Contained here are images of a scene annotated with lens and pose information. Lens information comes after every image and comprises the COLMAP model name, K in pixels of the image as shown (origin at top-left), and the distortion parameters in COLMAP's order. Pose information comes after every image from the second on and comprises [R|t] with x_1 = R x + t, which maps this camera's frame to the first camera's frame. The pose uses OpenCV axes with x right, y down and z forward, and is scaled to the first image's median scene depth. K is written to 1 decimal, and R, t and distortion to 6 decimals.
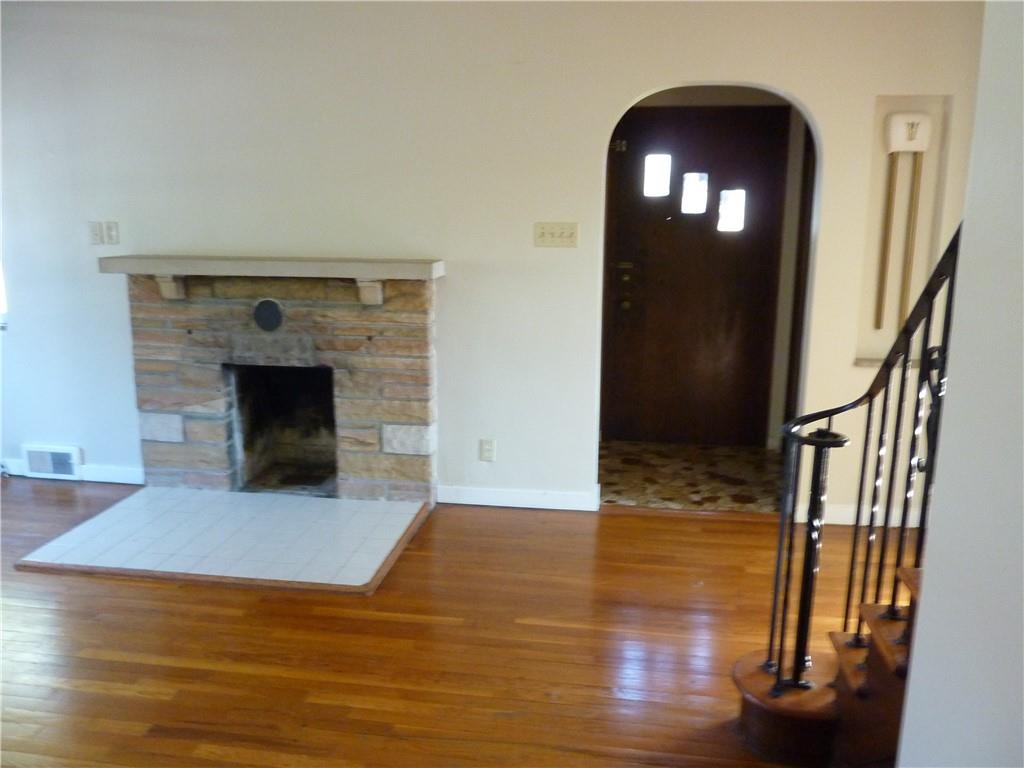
lens RADIAL K [[784.8, 0, 512.6], [0, 784.8, 380.0], [0, 0, 1]] dist [-0.002632, -0.031533]
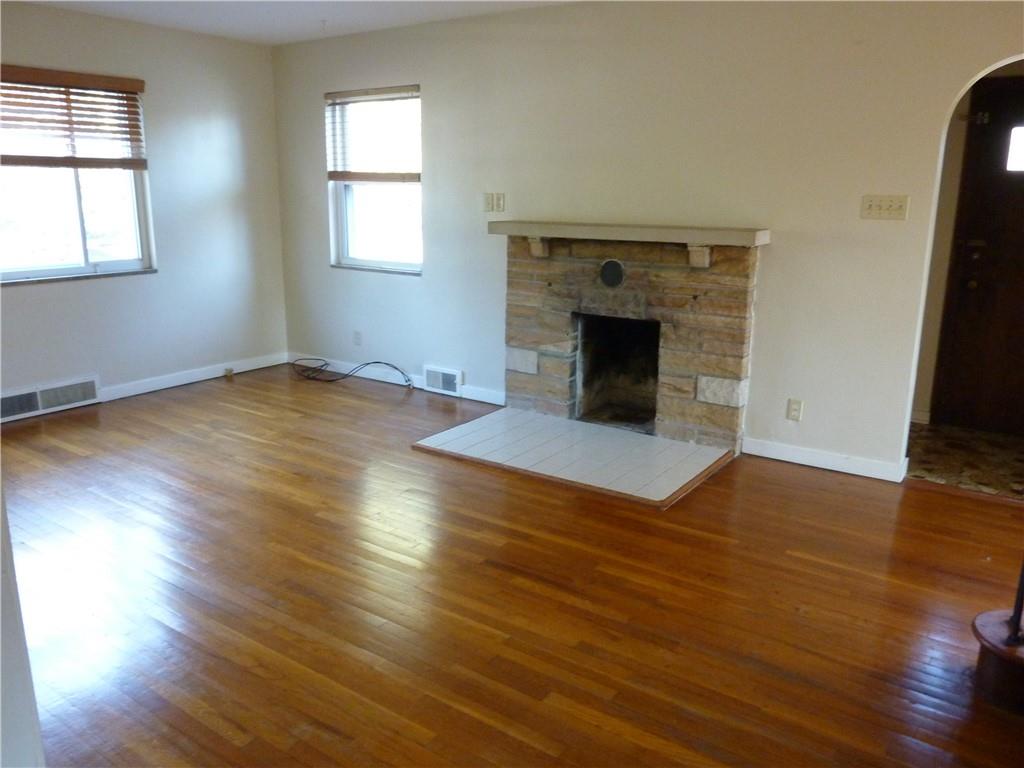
lens RADIAL K [[767.9, 0, 512.0], [0, 767.9, 384.0], [0, 0, 1]] dist [-0.026729, -0.011976]
pose [[0.895581, 0.108389, -0.431493, 0.068297], [-0.092098, 0.994028, 0.058542, 0.028804], [0.435261, -0.012690, 0.900215, -0.103077]]
